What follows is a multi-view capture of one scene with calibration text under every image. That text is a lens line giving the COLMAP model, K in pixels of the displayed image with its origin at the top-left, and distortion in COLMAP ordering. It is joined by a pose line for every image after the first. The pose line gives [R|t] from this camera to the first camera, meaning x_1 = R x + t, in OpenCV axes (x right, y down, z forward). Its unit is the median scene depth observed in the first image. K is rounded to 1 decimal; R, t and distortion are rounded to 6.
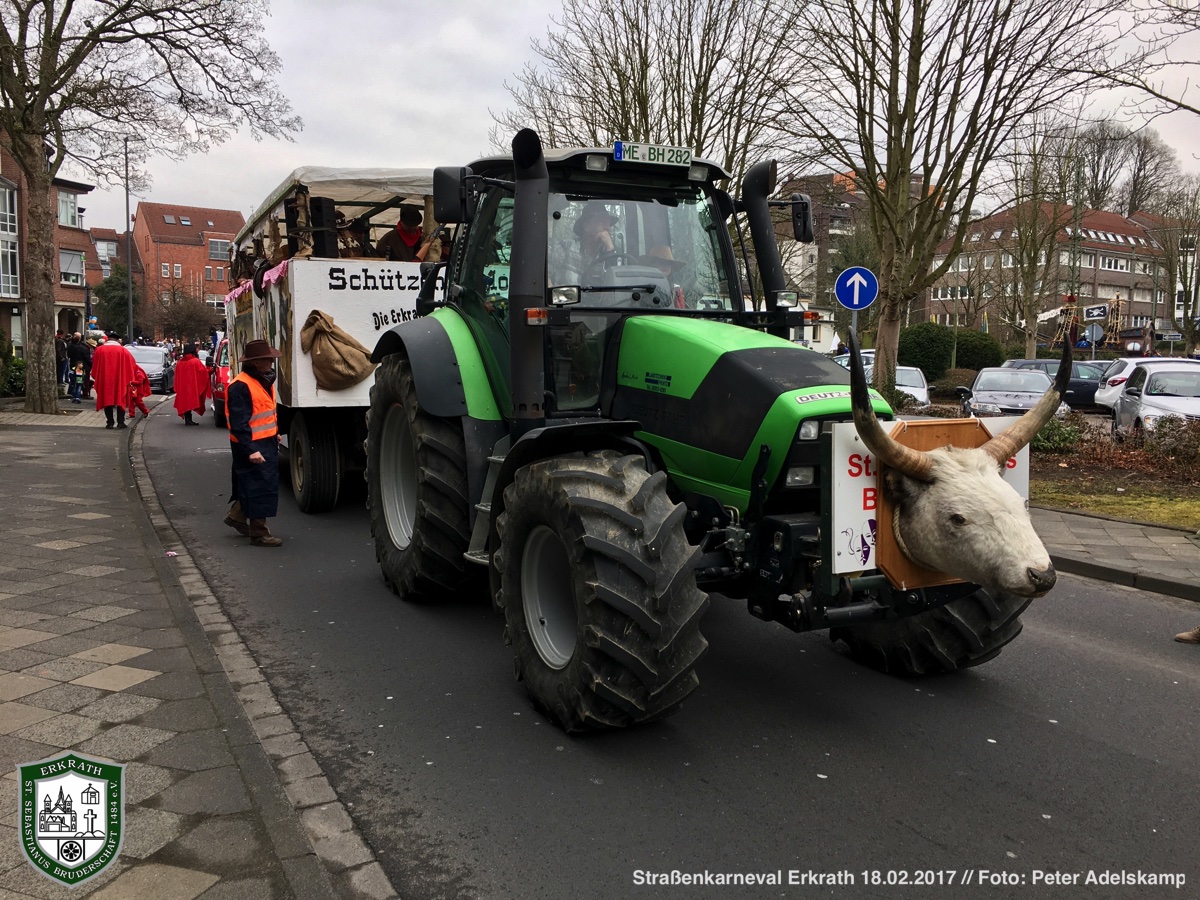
lens RADIAL K [[1017.8, 0, 590.0], [0, 1017.8, 445.8], [0, 0, 1]] dist [0.090840, -0.133093]
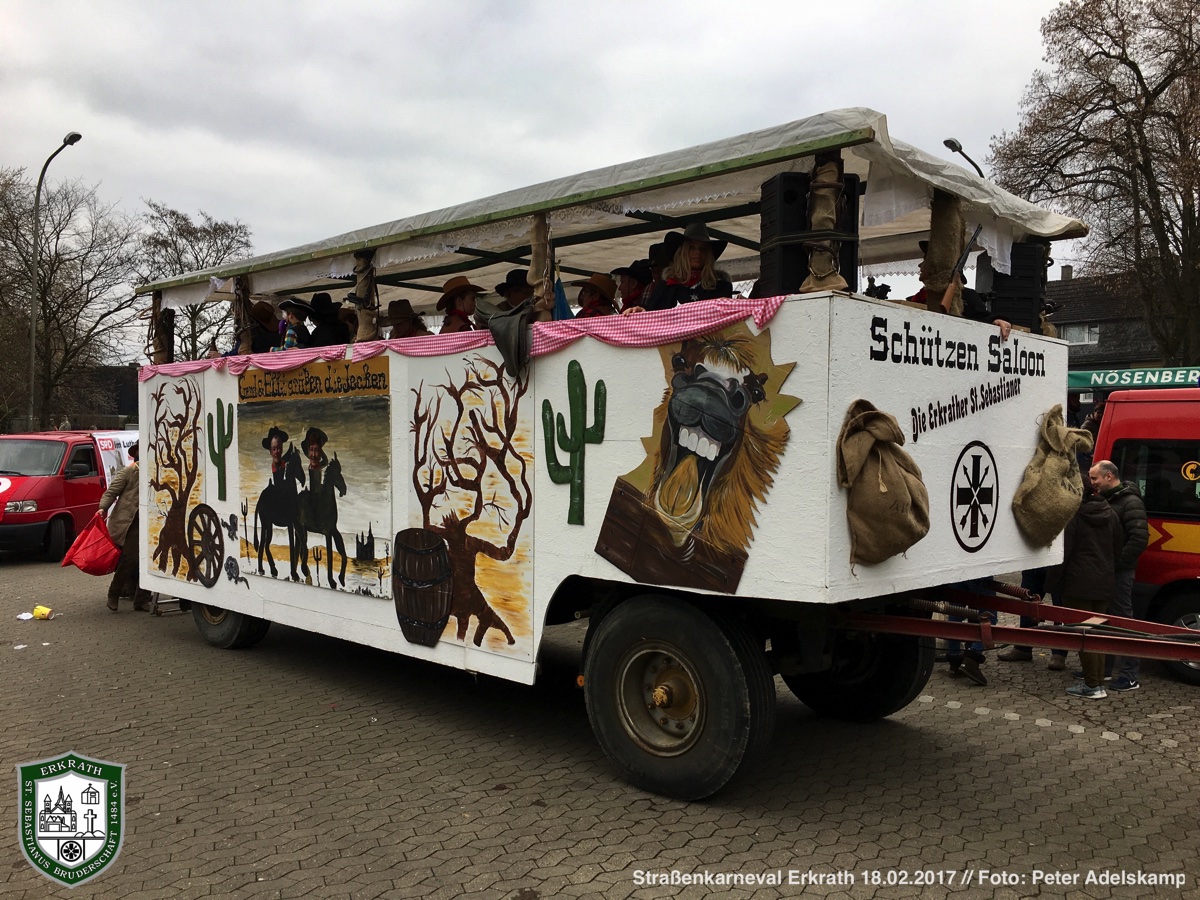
lens RADIAL K [[1017.8, 0, 590.0], [0, 1017.8, 445.8], [0, 0, 1]] dist [0.090840, -0.133093]
pose [[0.931264, 0.018047, 0.363898, -0.562079], [0.016170, 0.995741, -0.090765, -0.069088], [-0.363986, 0.090410, 0.927006, 0.599553]]
